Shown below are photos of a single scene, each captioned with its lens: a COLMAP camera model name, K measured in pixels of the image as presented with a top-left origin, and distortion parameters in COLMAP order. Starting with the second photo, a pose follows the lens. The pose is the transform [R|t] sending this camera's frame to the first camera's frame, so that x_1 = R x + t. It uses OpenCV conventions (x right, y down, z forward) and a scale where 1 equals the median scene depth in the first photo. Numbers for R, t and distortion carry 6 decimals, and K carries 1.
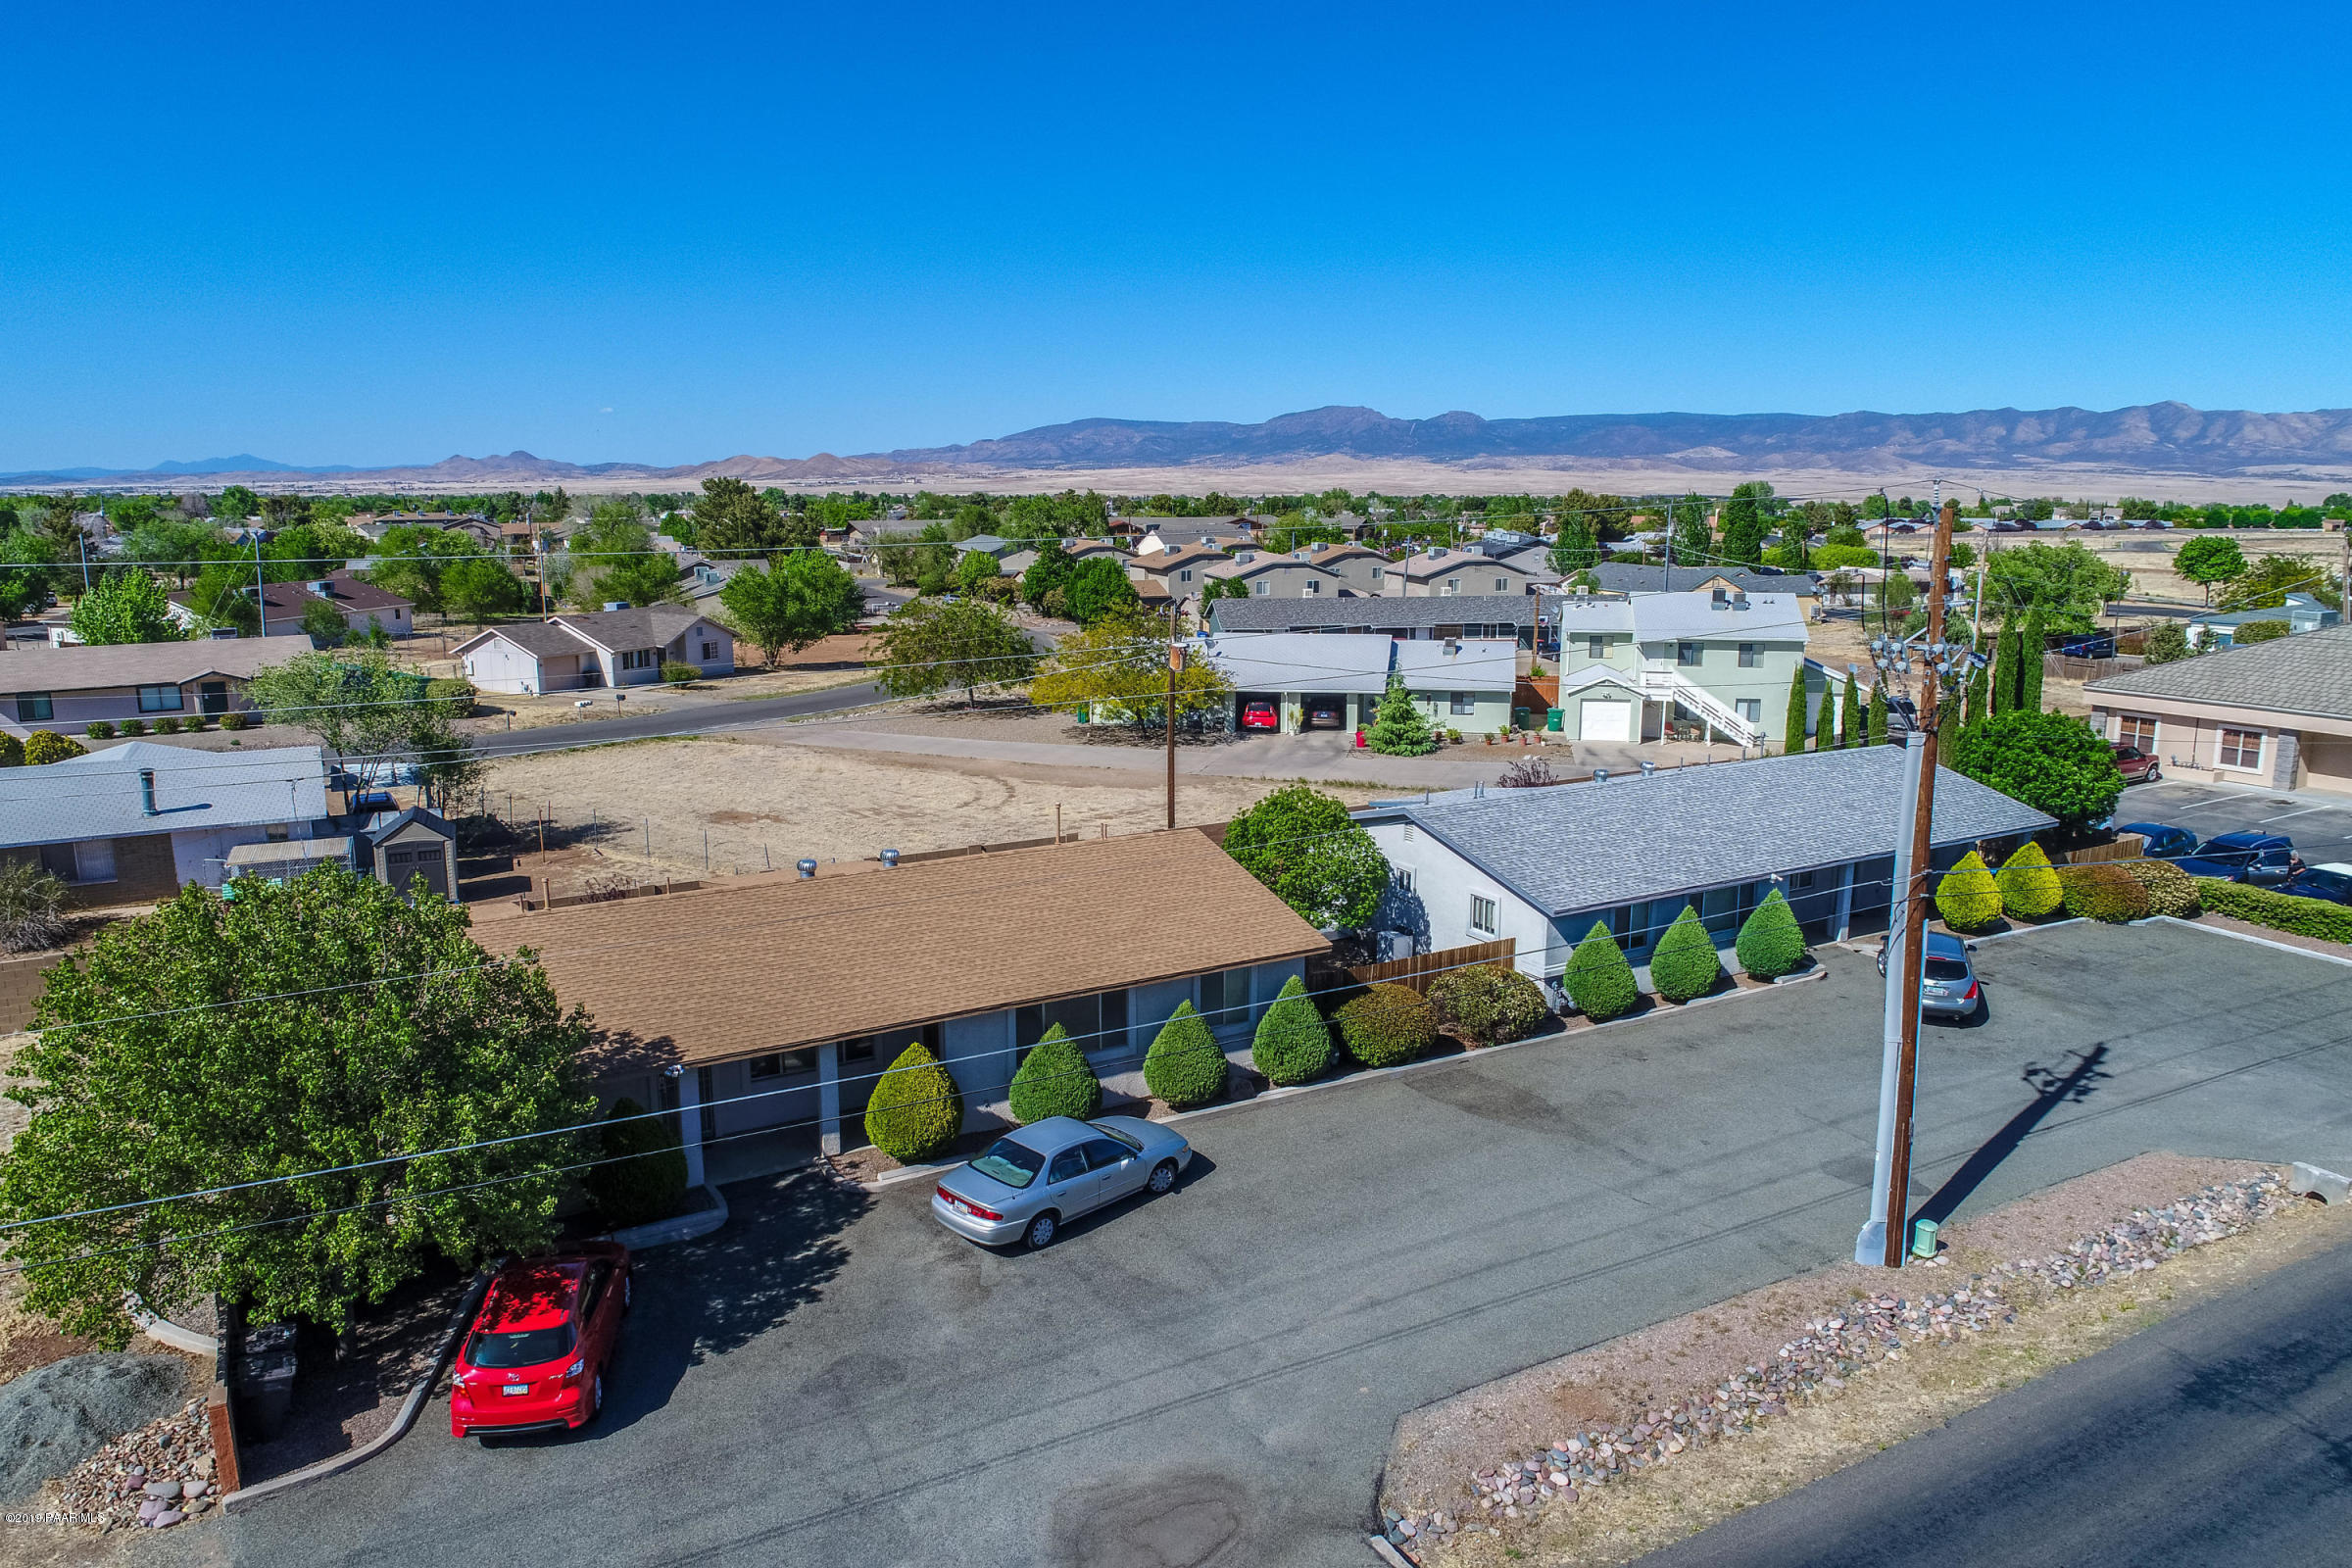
lens RADIAL K [[1563.9, 0, 1164.3], [0, 1563.9, 785.2], [0, 0, 1]] dist [-0.002445, -0.001233]
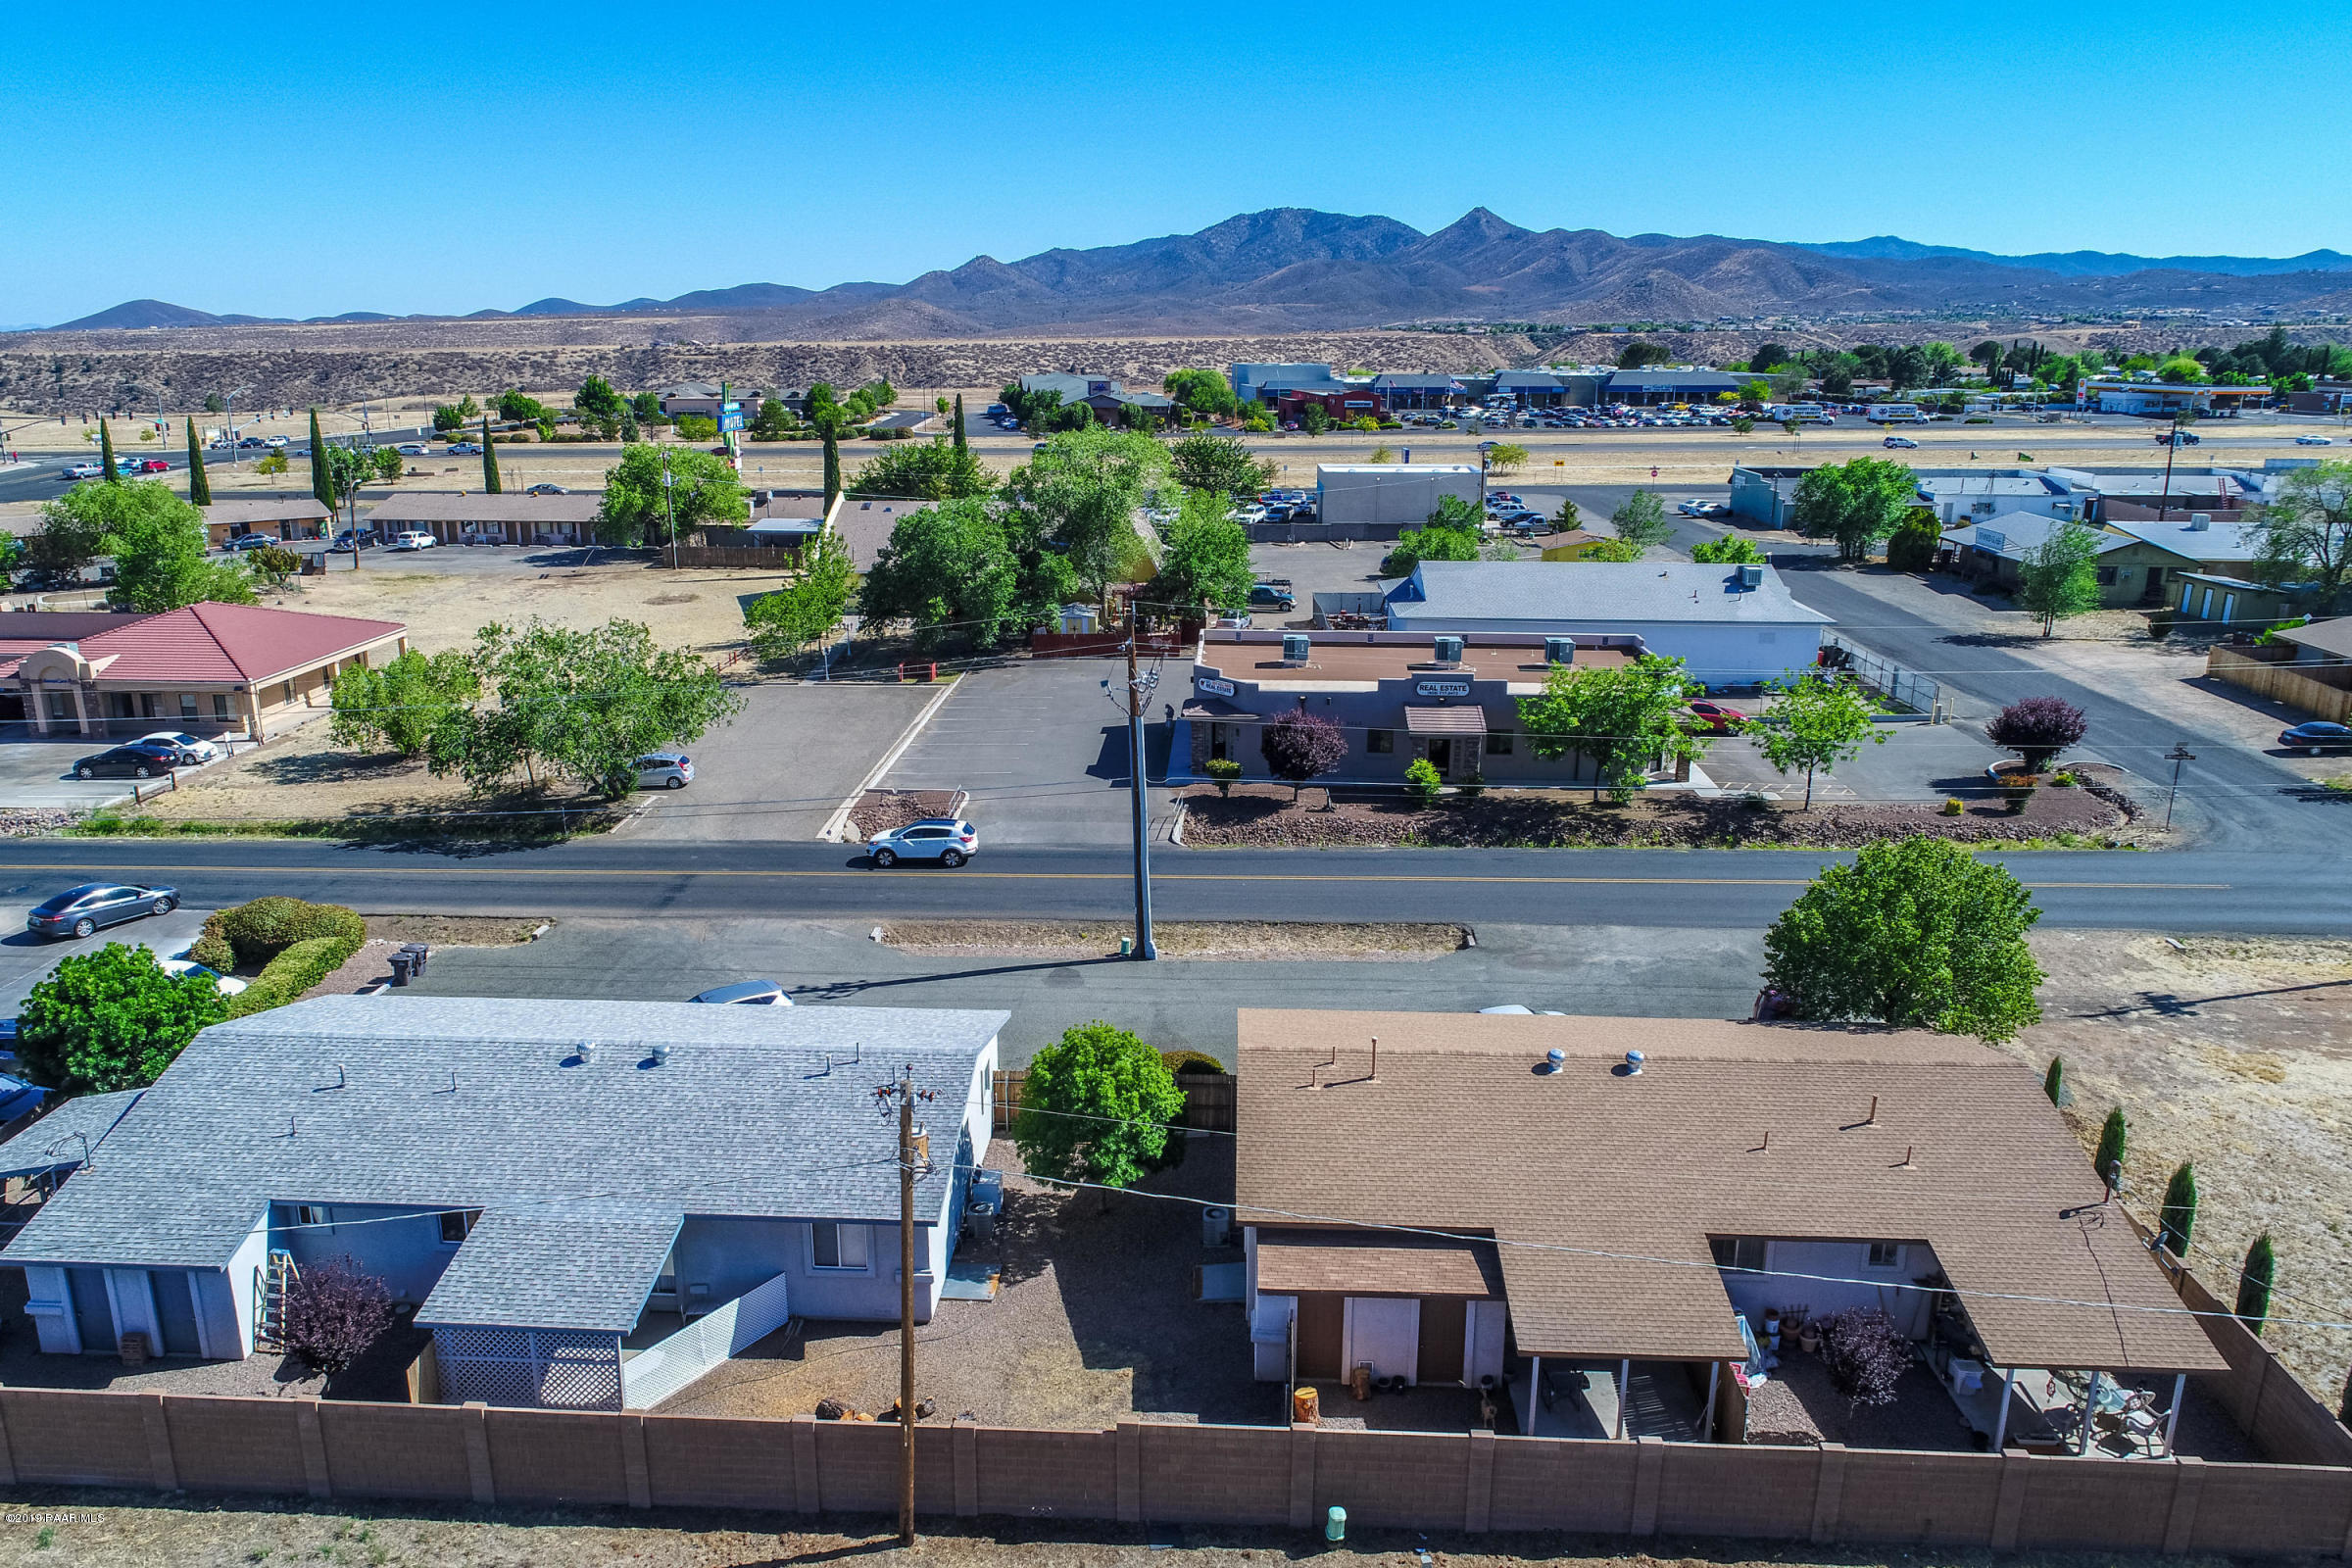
lens RADIAL K [[1639.2, 0, 1176.0], [0, 1639.2, 784.0], [0, 0, 1]] dist [-0.004211, 0.002263]
pose [[-0.852916, -0.143722, 0.501875, -0.257369], [0.095377, 0.902278, 0.420474, -0.326926], [-0.513262, 0.406496, -0.755859, 0.987541]]
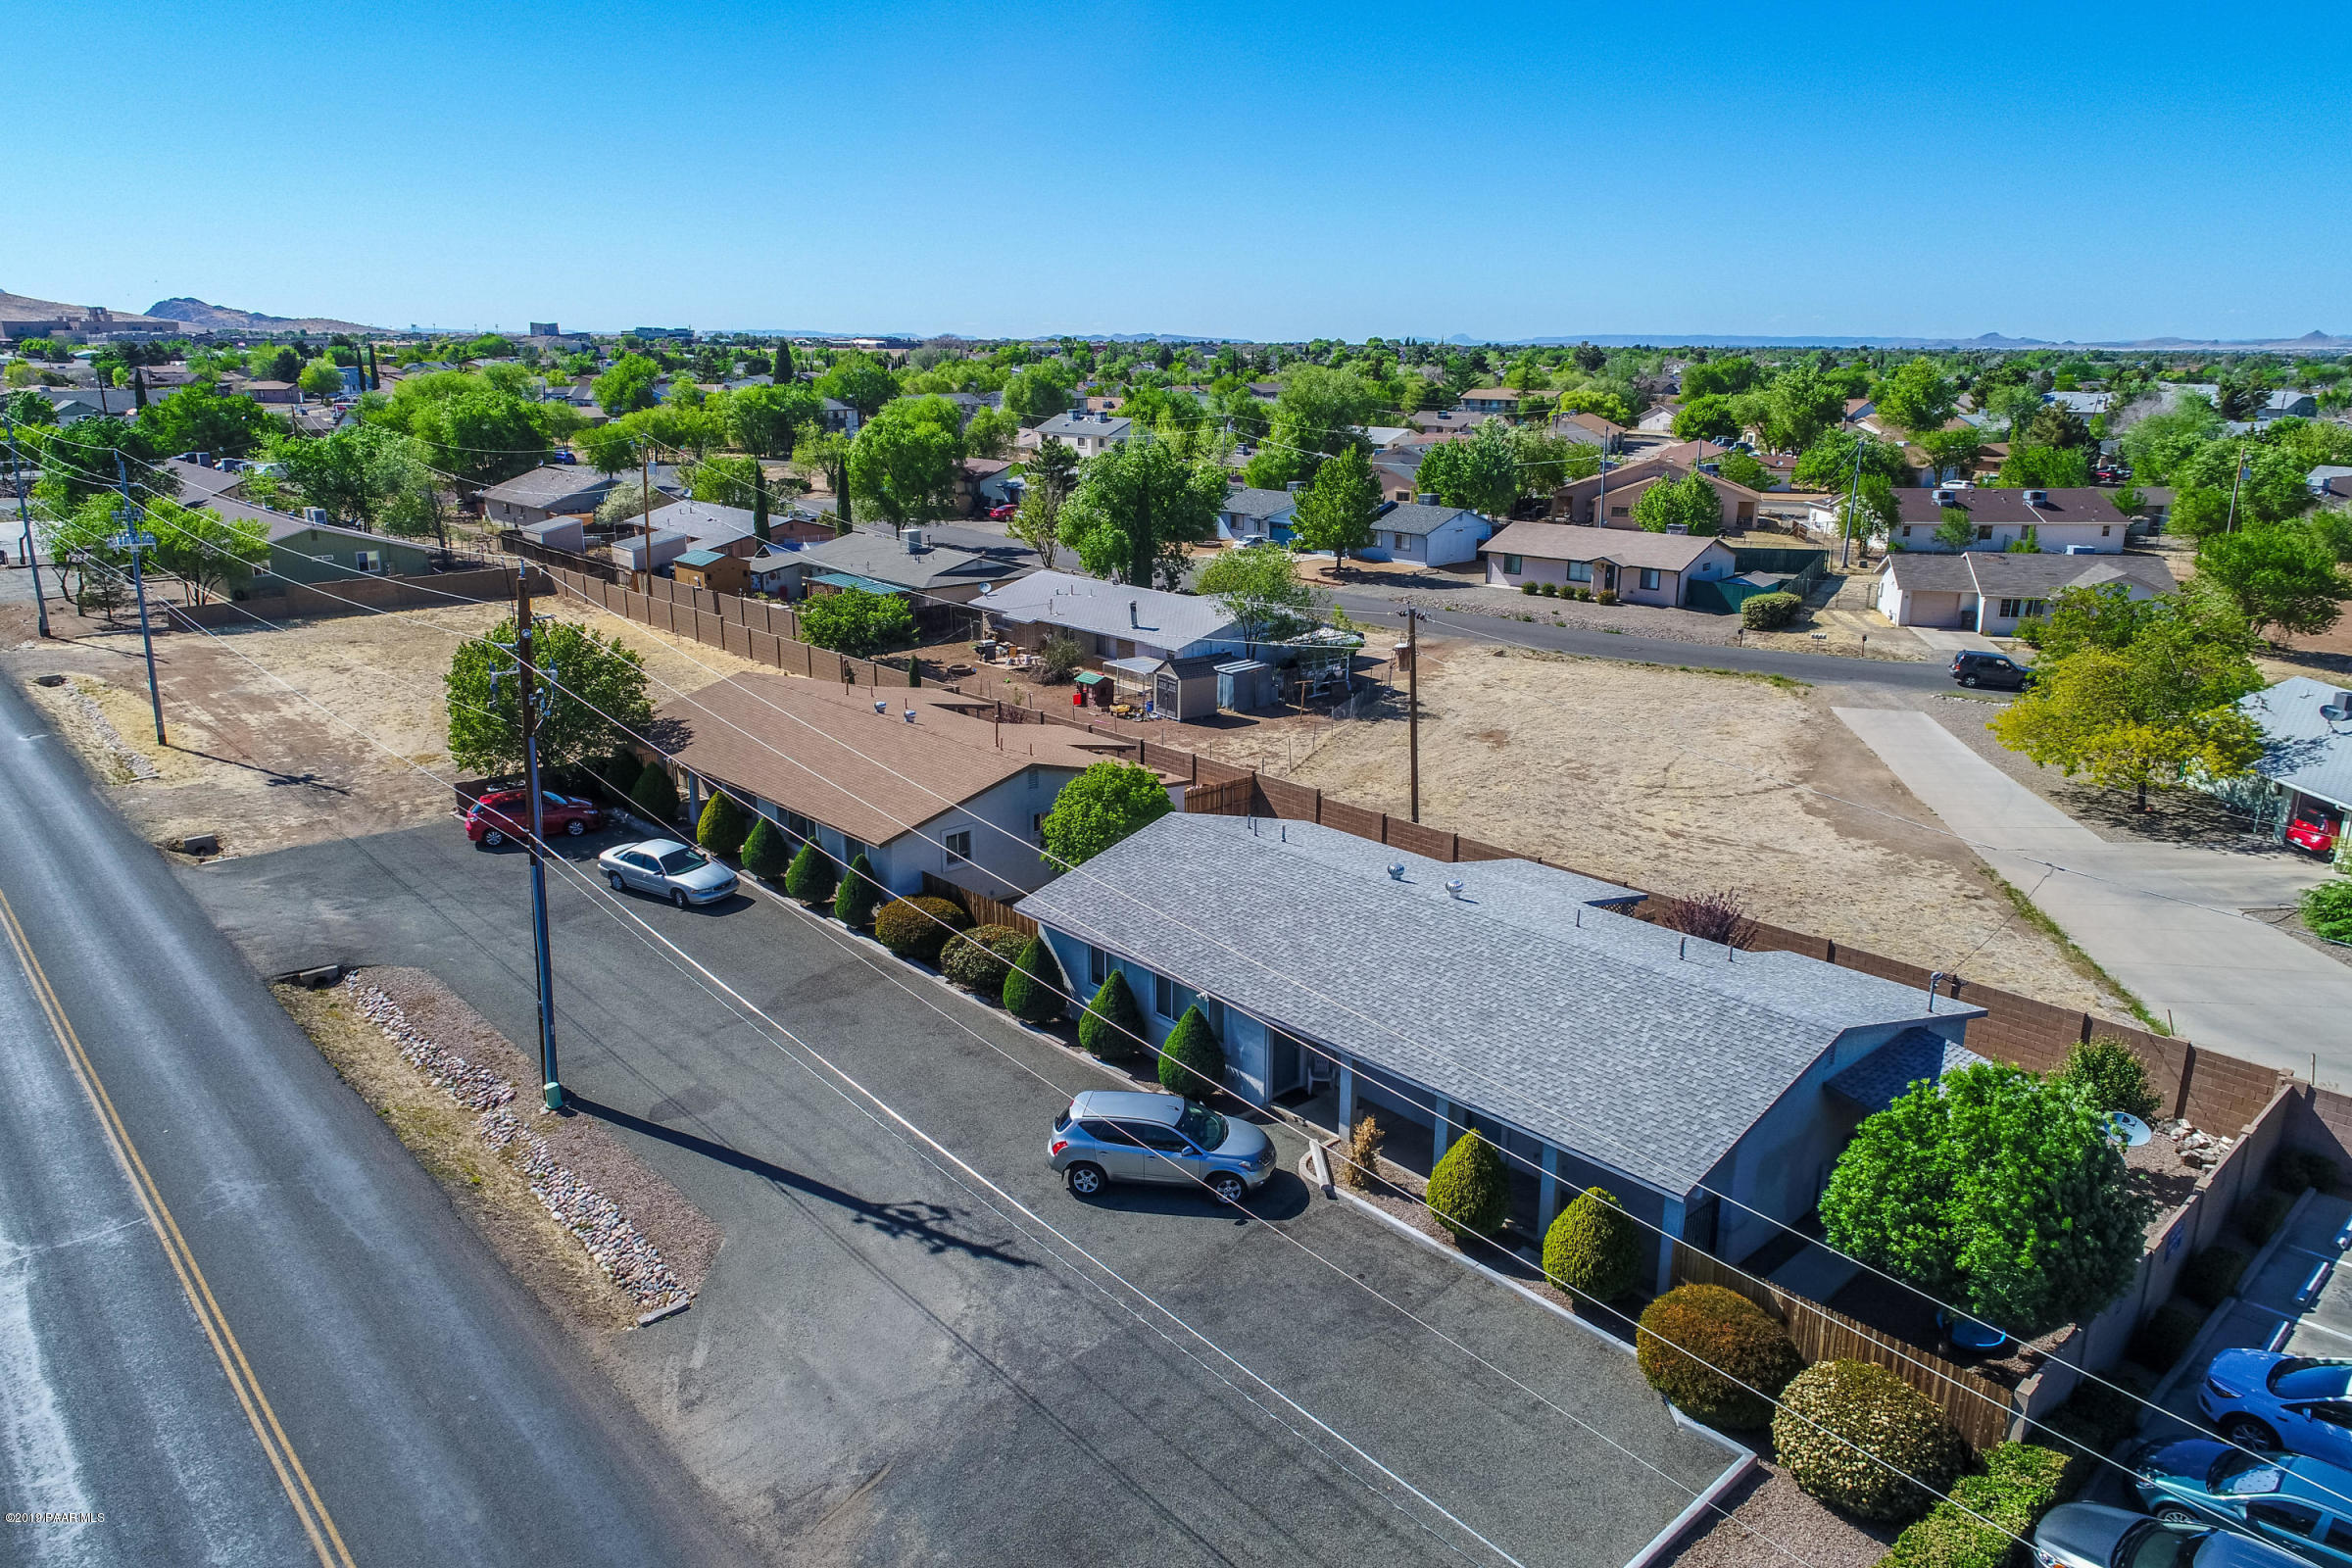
lens RADIAL K [[1563.9, 0, 1164.3], [0, 1563.9, 785.2], [0, 0, 1]] dist [-0.002445, -0.001233]
pose [[0.221965, 0.269069, -0.937194, 0.712111], [-0.186444, 0.955148, 0.230066, -0.155479], [0.957063, 0.123668, 0.262176, 0.429959]]
